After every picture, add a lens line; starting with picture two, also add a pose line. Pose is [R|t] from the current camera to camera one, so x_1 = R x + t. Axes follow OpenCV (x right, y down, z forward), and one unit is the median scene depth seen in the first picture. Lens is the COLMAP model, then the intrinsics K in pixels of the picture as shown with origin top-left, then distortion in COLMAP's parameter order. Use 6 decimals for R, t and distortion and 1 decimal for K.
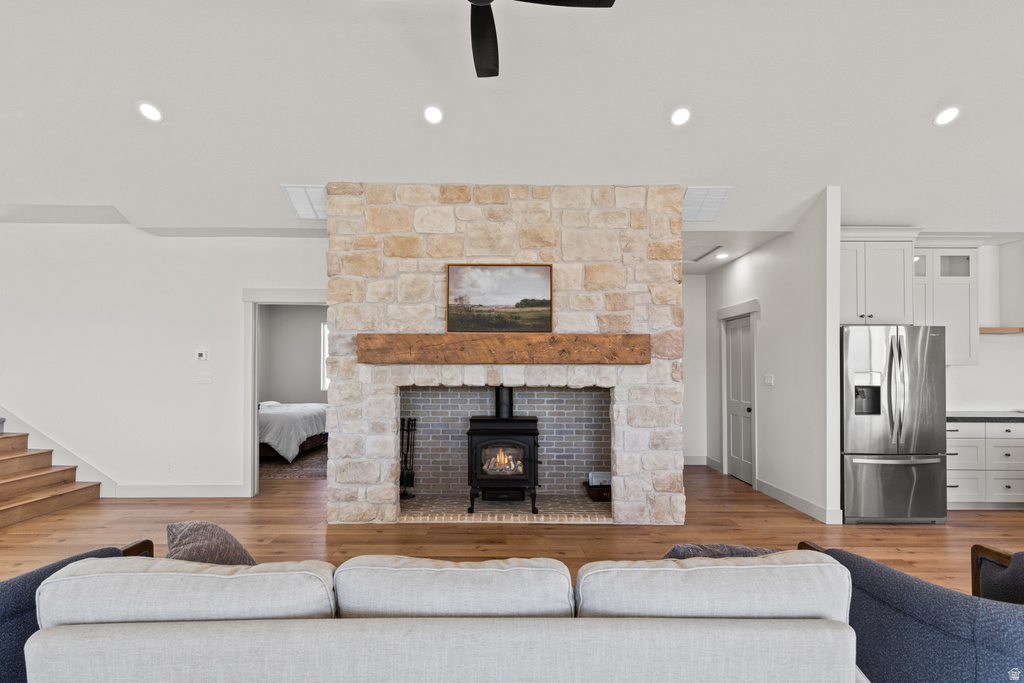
lens RADIAL K [[472.8, 0, 513.9], [0, 472.8, 362.4], [0, 0, 1]] dist [0.007679, -0.000270]
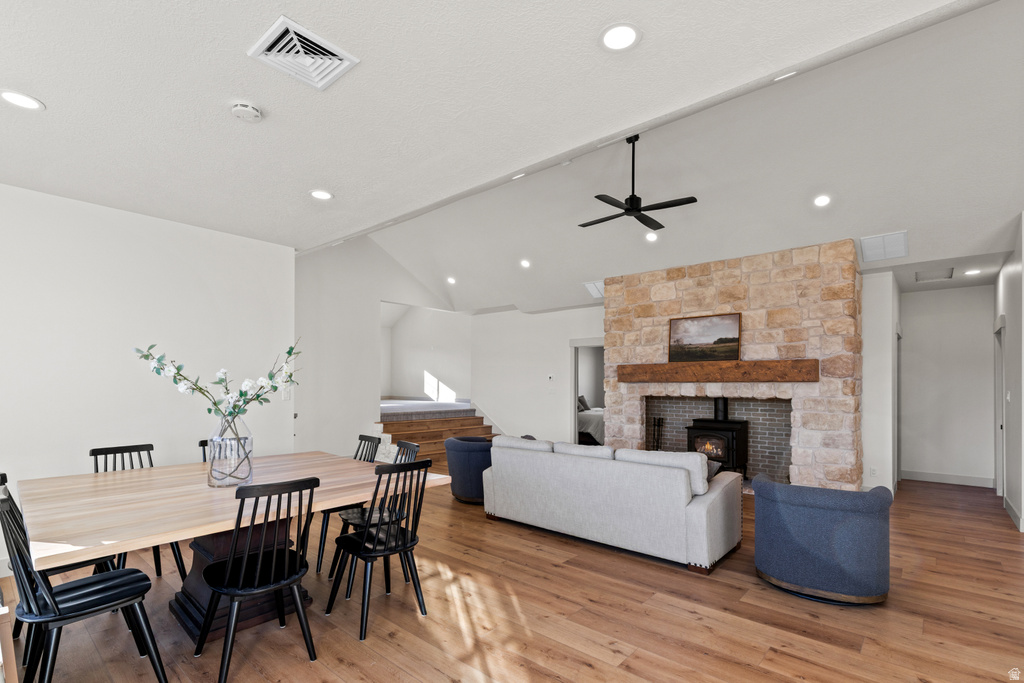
lens RADIAL K [[472.7, 0, 514.9], [0, 472.7, 387.7], [0, 0, 1]] dist [0.001813, -0.000006]
pose [[0.754347, 0.002683, -0.656470, 0.503577], [0.006686, 0.999908, 0.011770, -0.000547], [0.656441, -0.013268, 0.754260, -0.535373]]
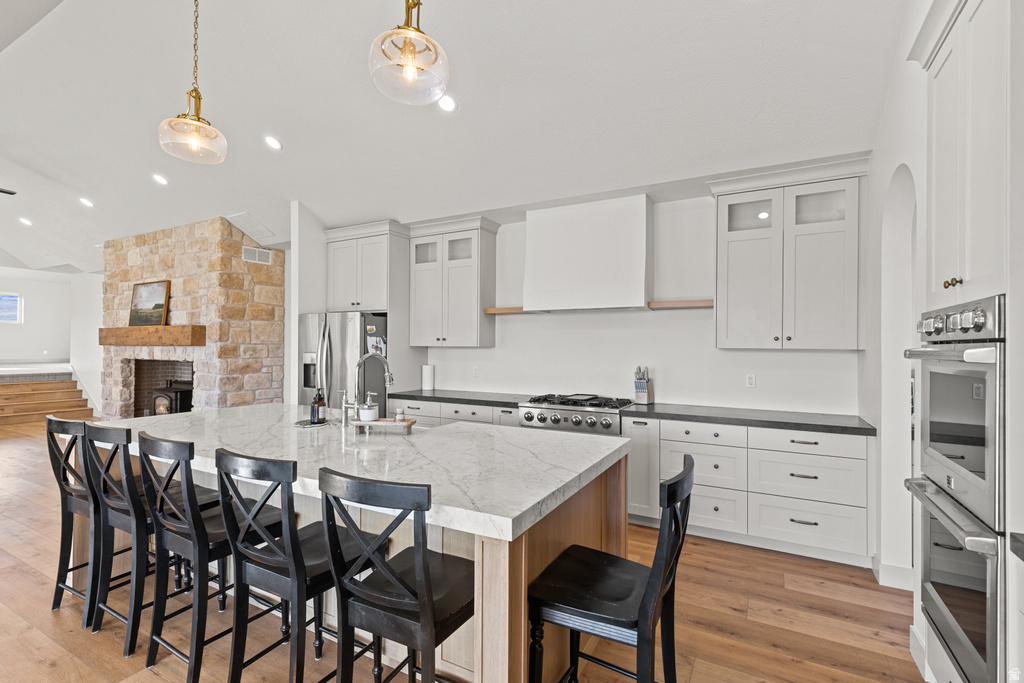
lens RADIAL K [[467.2, 0, 518.6], [0, 467.2, 343.6], [0, 0, 1]] dist [0.004955, 0.000334]
pose [[0.877501, -0.001643, -0.479571, 1.780416], [0.002108, 0.999998, 0.000431, -0.001164], [0.479569, -0.001389, 0.877503, 0.215203]]
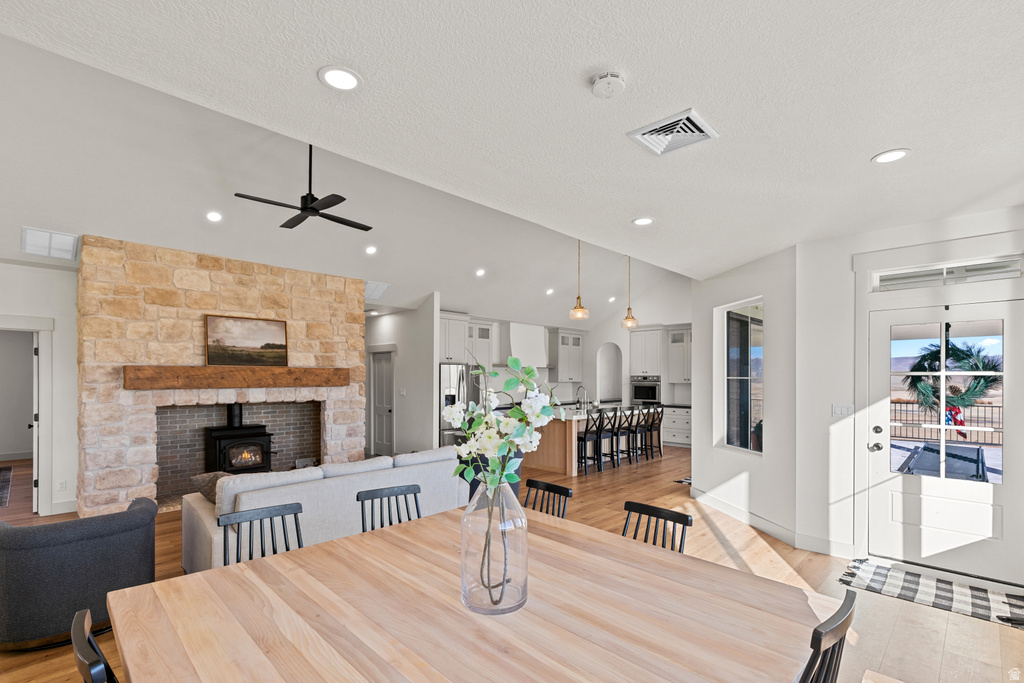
lens RADIAL K [[476.8, 0, 516.2], [0, 476.8, 377.2], [0, 0, 1]] dist [0.002865, -0.000171]
pose [[0.693694, -0.003467, 0.720262, -0.503570], [-0.008016, 0.999889, 0.012534, -0.052308], [-0.720225, -0.014468, 0.693589, -0.584589]]
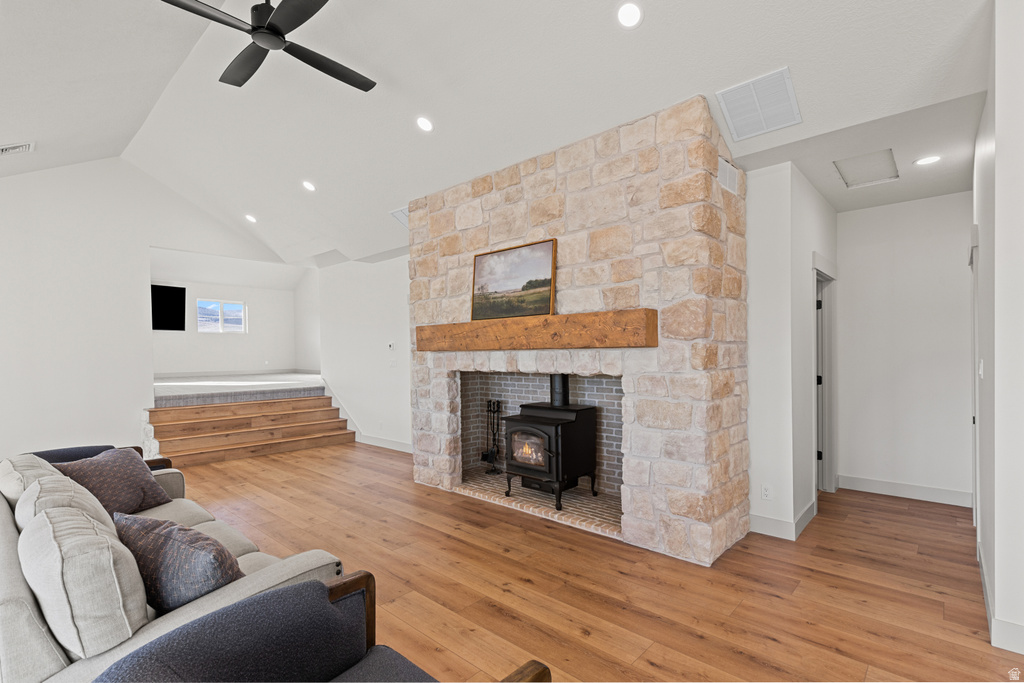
lens RADIAL K [[472.8, 0, 513.9], [0, 472.8, 362.4], [0, 0, 1]] dist [0.007679, -0.000270]
pose [[0.741797, 0.001461, -0.670623, 0.623061], [0.020487, 0.999482, 0.024838, 0.004983], [0.670311, -0.032164, 0.741383, 0.269329]]
